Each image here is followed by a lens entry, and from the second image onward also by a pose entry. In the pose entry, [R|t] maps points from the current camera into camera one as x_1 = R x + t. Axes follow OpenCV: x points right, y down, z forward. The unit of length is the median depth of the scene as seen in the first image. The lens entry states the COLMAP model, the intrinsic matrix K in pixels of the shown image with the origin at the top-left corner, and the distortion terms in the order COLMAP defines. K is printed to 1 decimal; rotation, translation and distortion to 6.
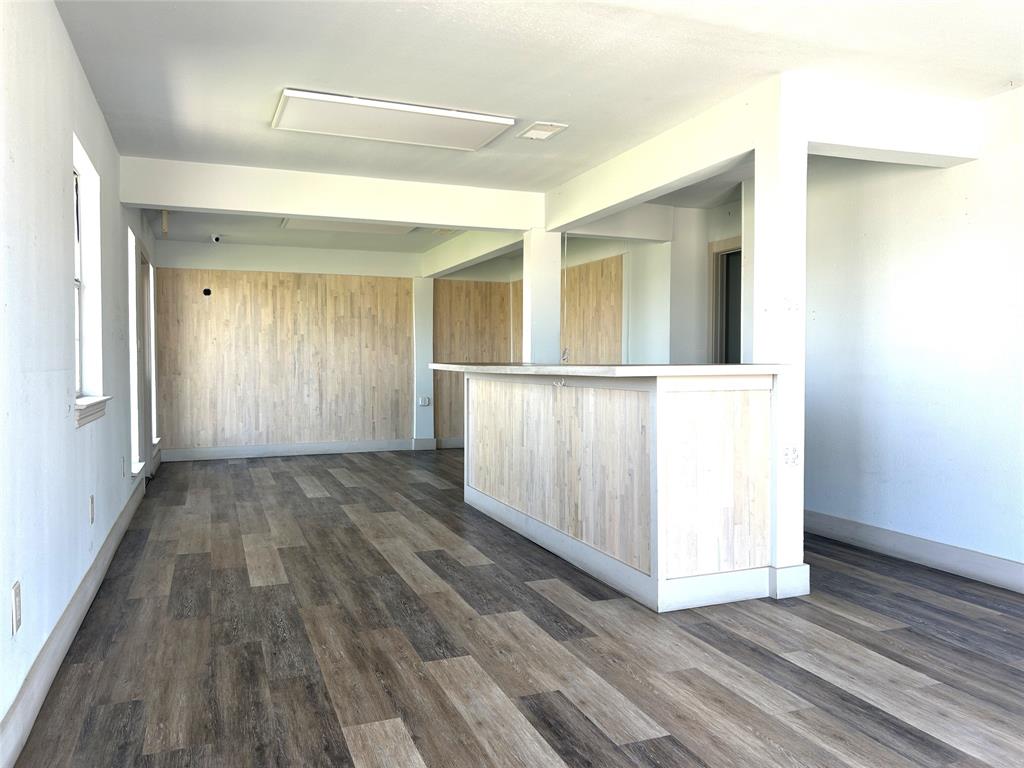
lens RADIAL K [[770.7, 0, 515.7], [0, 770.7, 386.4], [0, 0, 1]] dist [0.030287, -0.017138]
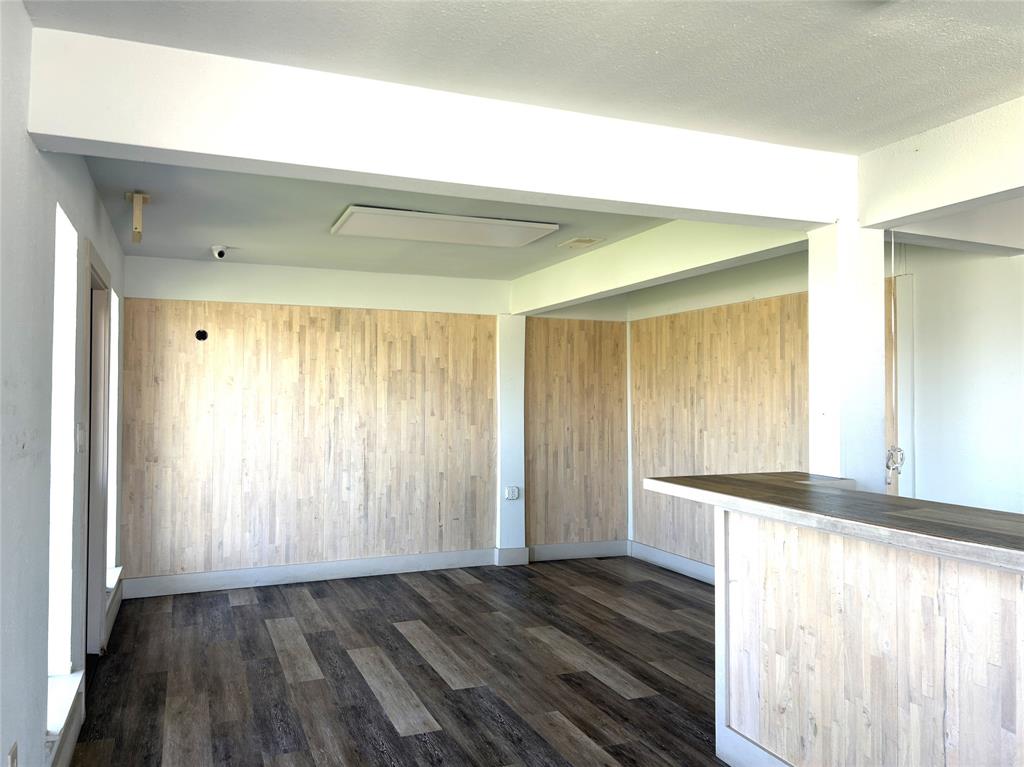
lens RADIAL K [[770.7, 0, 509.3], [0, 770.7, 380.5], [0, 0, 1]] dist [0.030287, -0.017138]
pose [[0.999779, 0.002726, 0.020860, -0.144813], [-0.001566, 0.998462, -0.055416, -0.045468], [-0.020979, 0.055371, 0.998245, 0.326224]]
